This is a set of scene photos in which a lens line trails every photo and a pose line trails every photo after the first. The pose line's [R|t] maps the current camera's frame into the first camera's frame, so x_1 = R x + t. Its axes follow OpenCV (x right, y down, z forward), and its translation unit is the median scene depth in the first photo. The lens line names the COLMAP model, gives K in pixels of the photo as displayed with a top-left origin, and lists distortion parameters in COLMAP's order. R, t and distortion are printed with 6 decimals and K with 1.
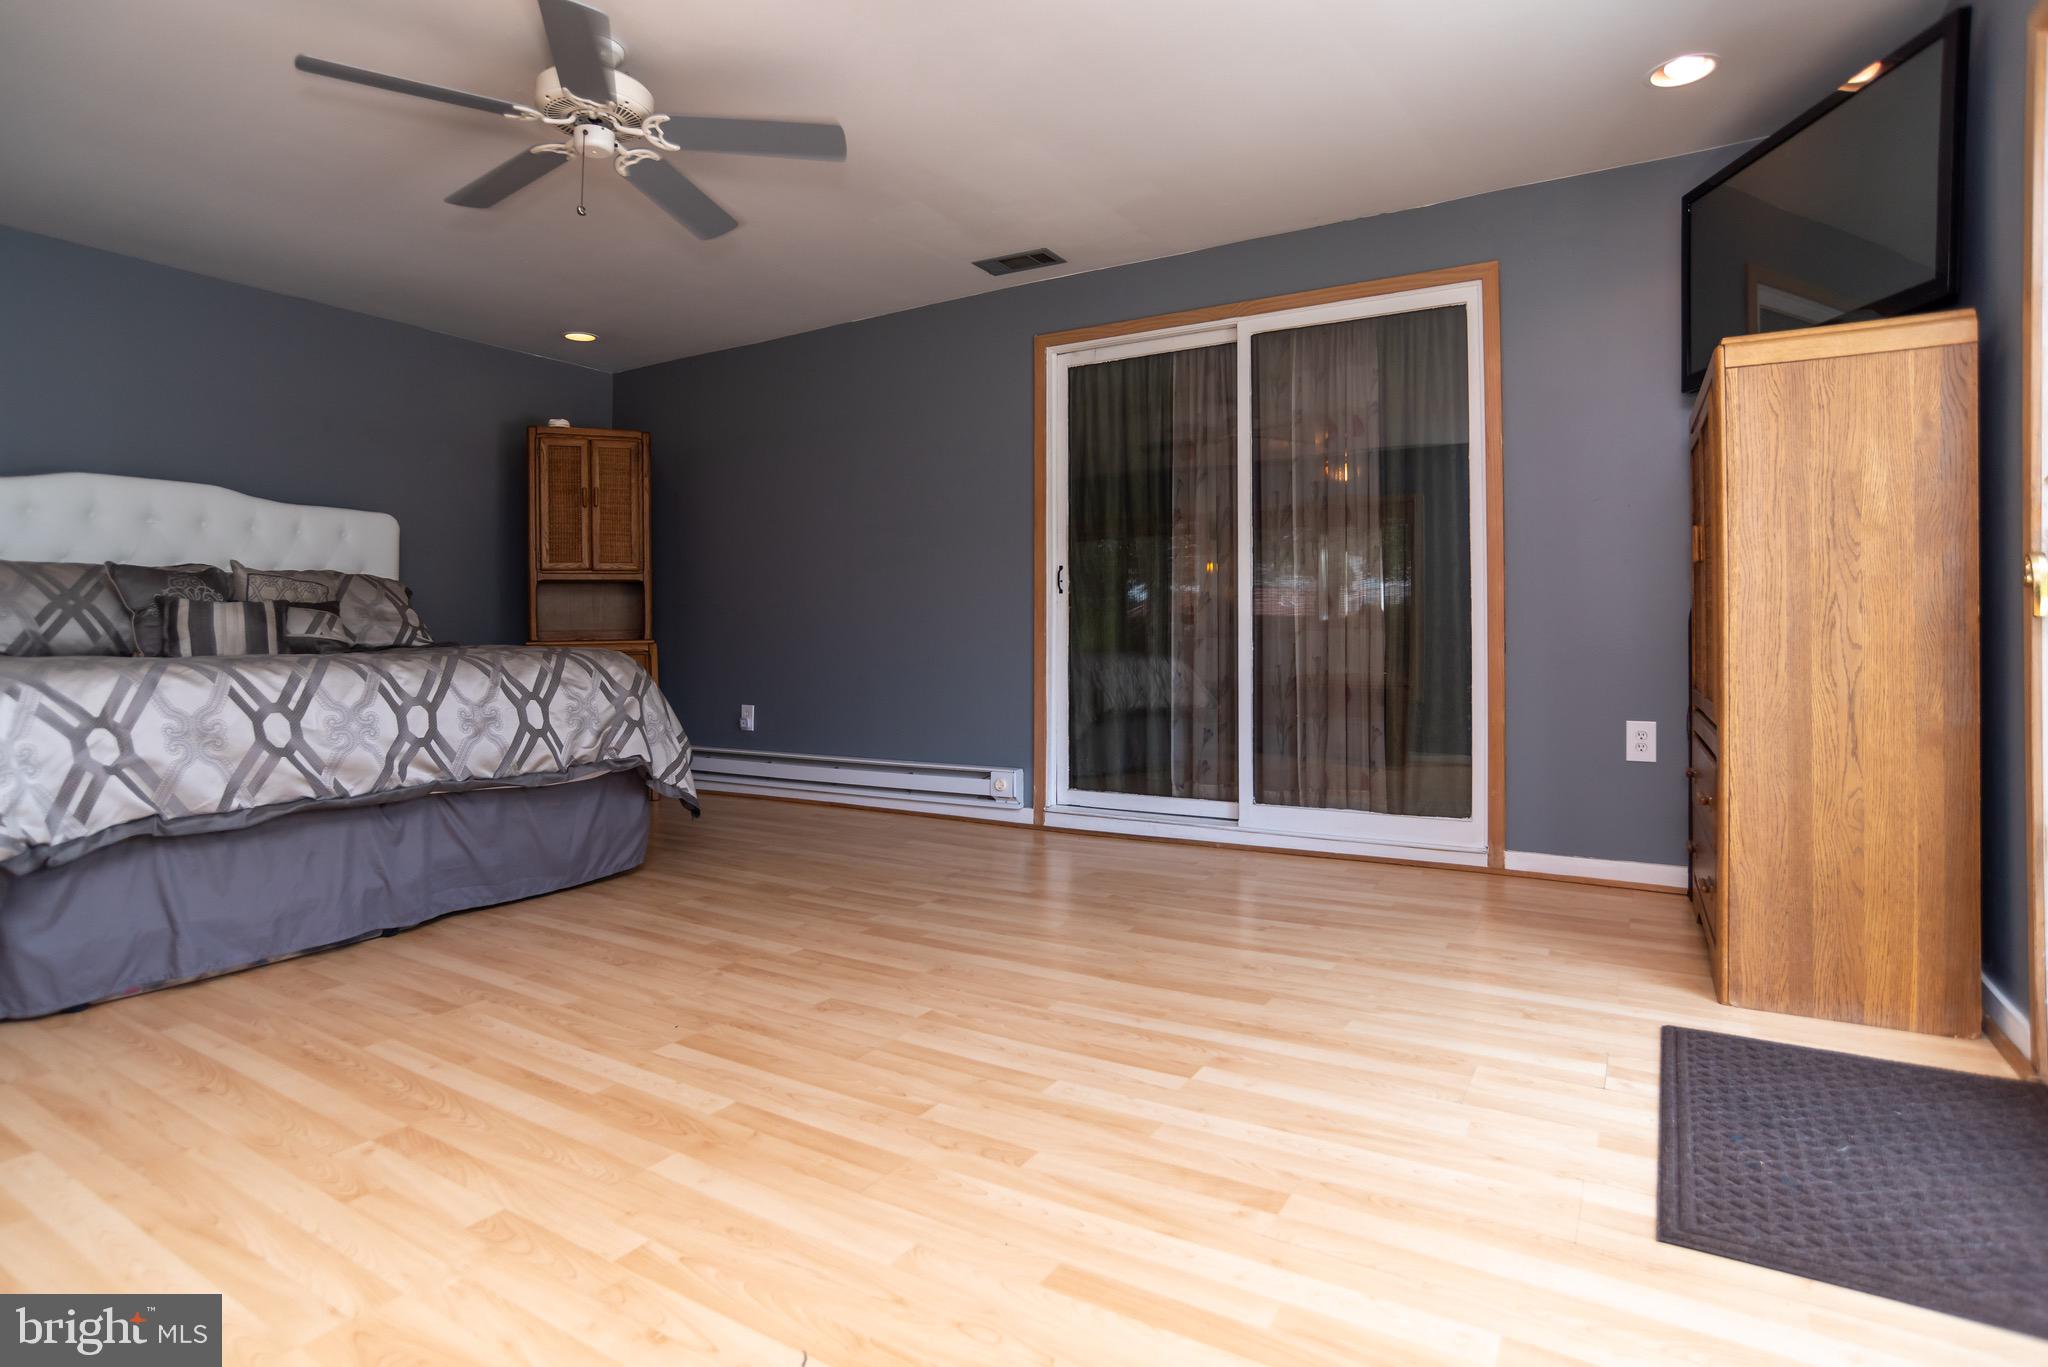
lens RADIAL K [[1067.0, 0, 1009.3], [0, 1067.0, 646.9], [0, 0, 1]] dist [-0.088952, 0.050838]
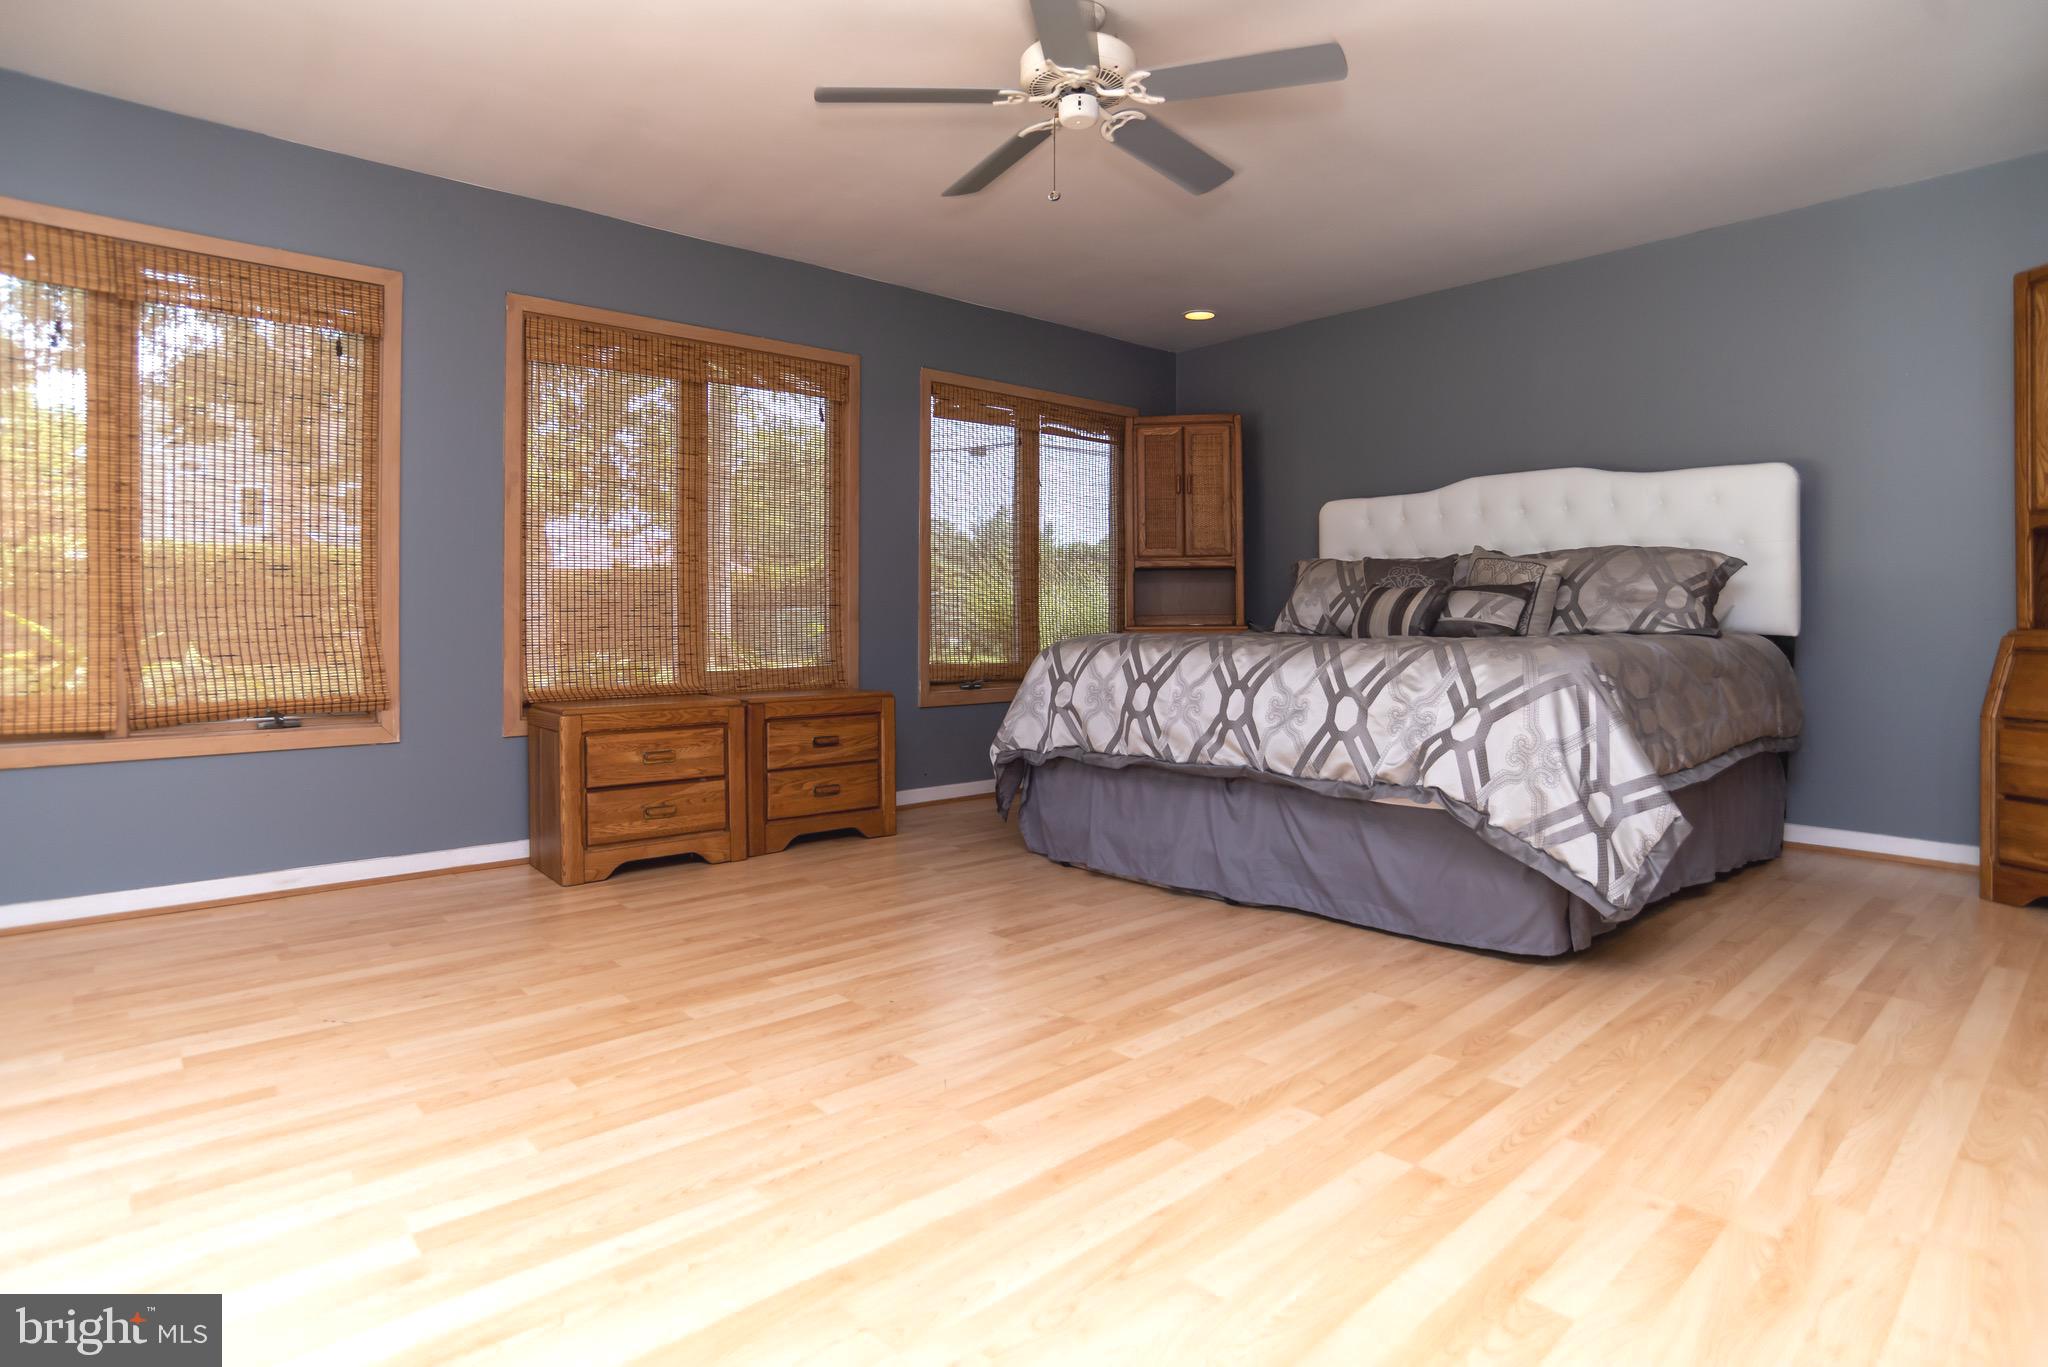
lens RADIAL K [[1067.0, 0, 1009.3], [0, 1067.0, 646.9], [0, 0, 1]] dist [-0.088952, 0.050838]
pose [[-0.283001, 0.029891, -0.958654, 0.478480], [-0.007456, 0.999415, 0.033363, -0.017556], [0.959091, 0.016589, -0.282612, 1.046728]]
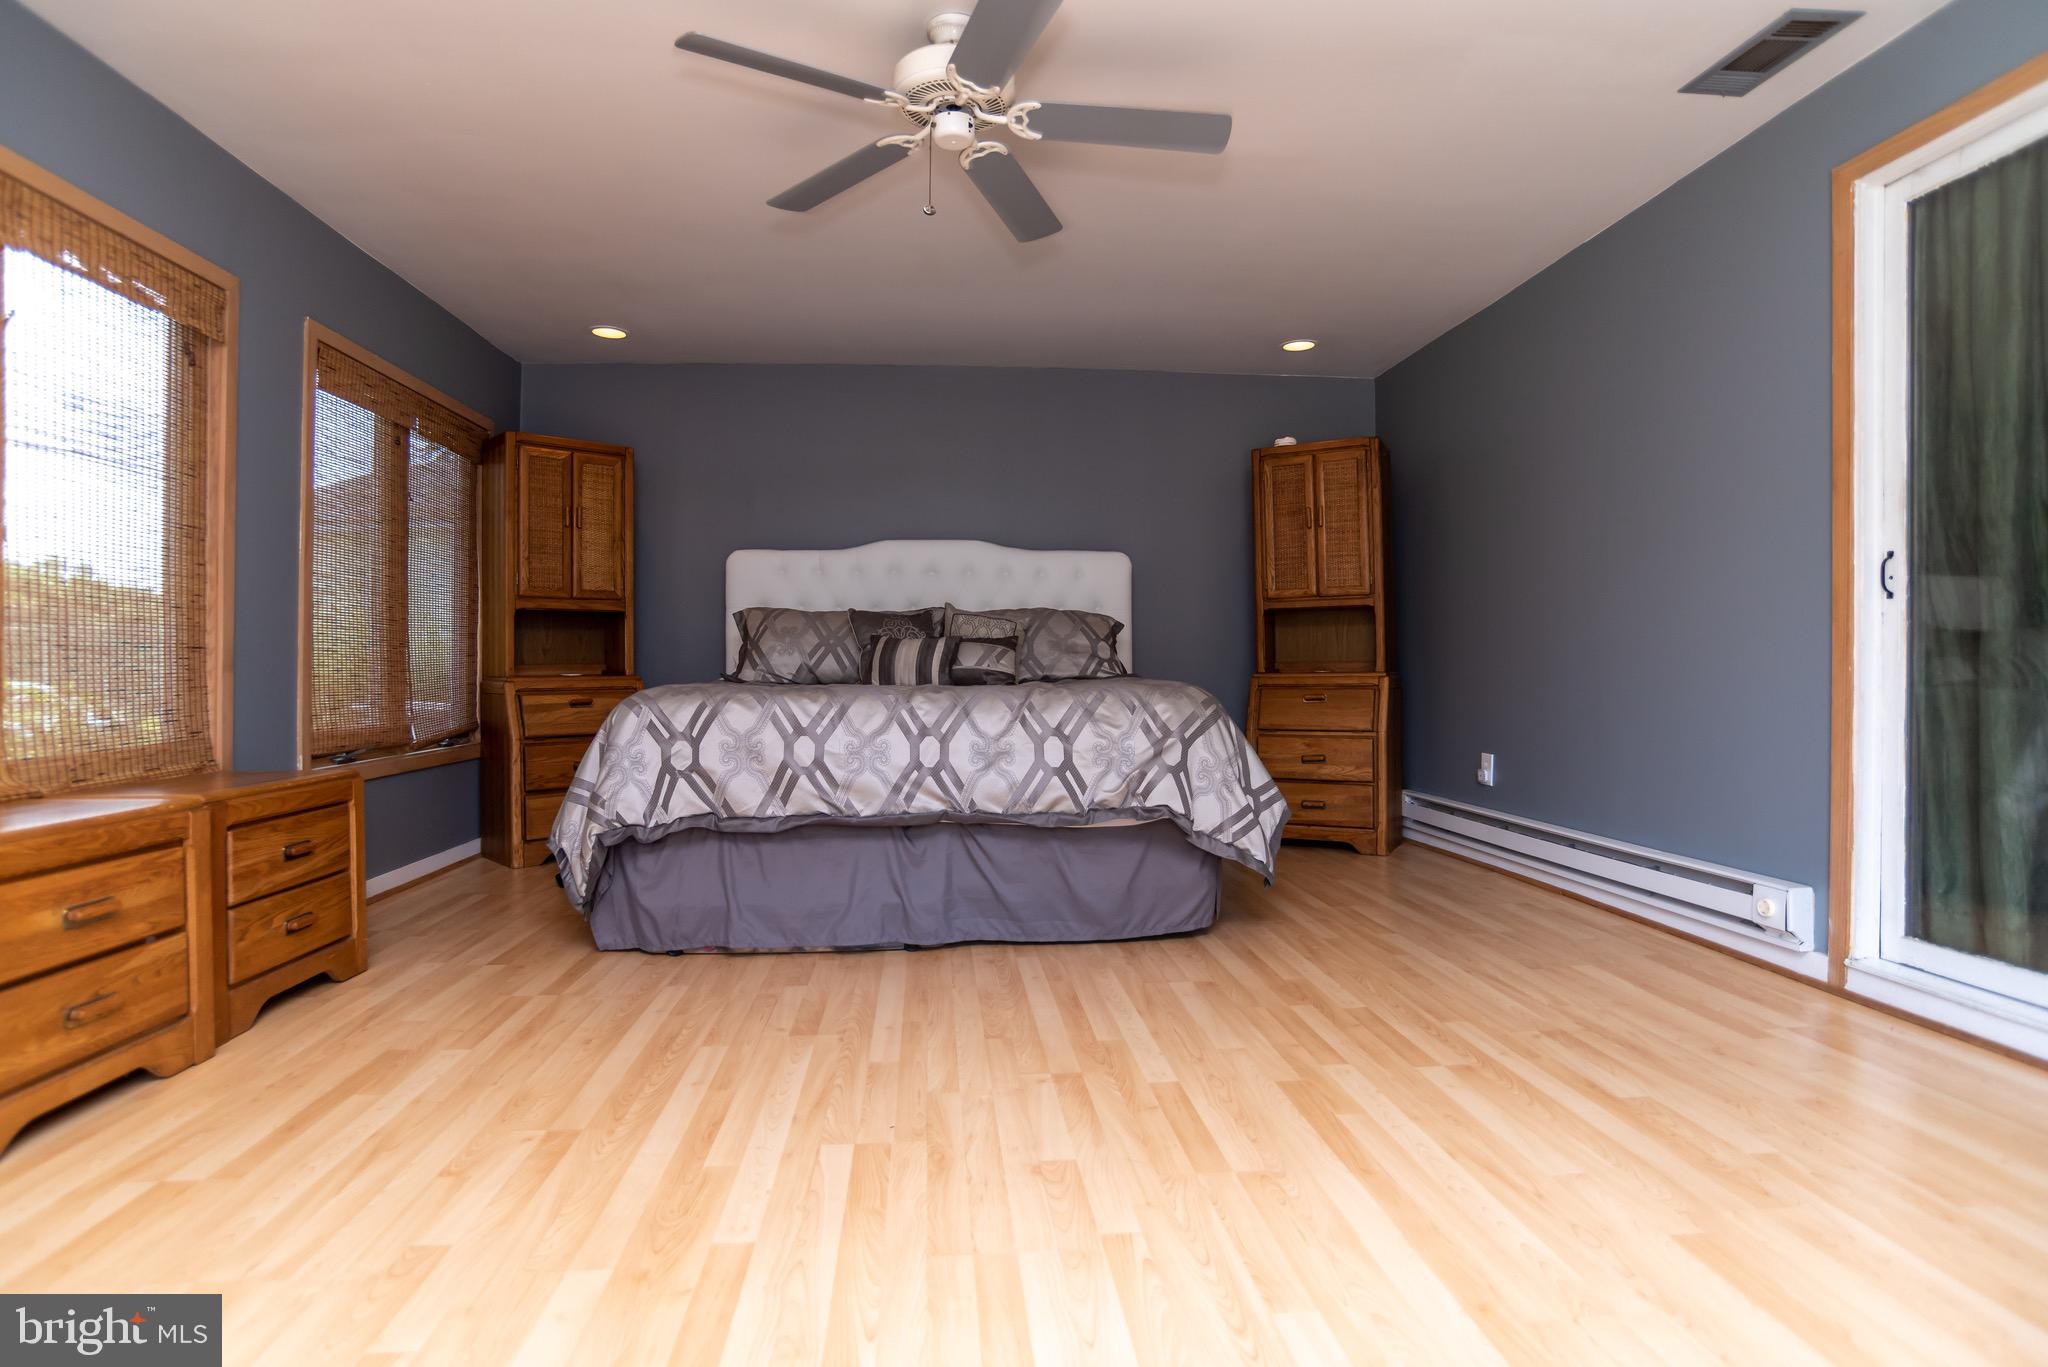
lens RADIAL K [[1052.7, 0, 1011.9], [0, 1052.7, 679.6], [0, 0, 1]] dist [-0.085658, 0.050466]
pose [[0.594298, 0.012296, -0.804151, 0.313754], [-0.009606, 0.999920, 0.008190, -0.008999], [0.804188, 0.002858, 0.594368, 0.428044]]
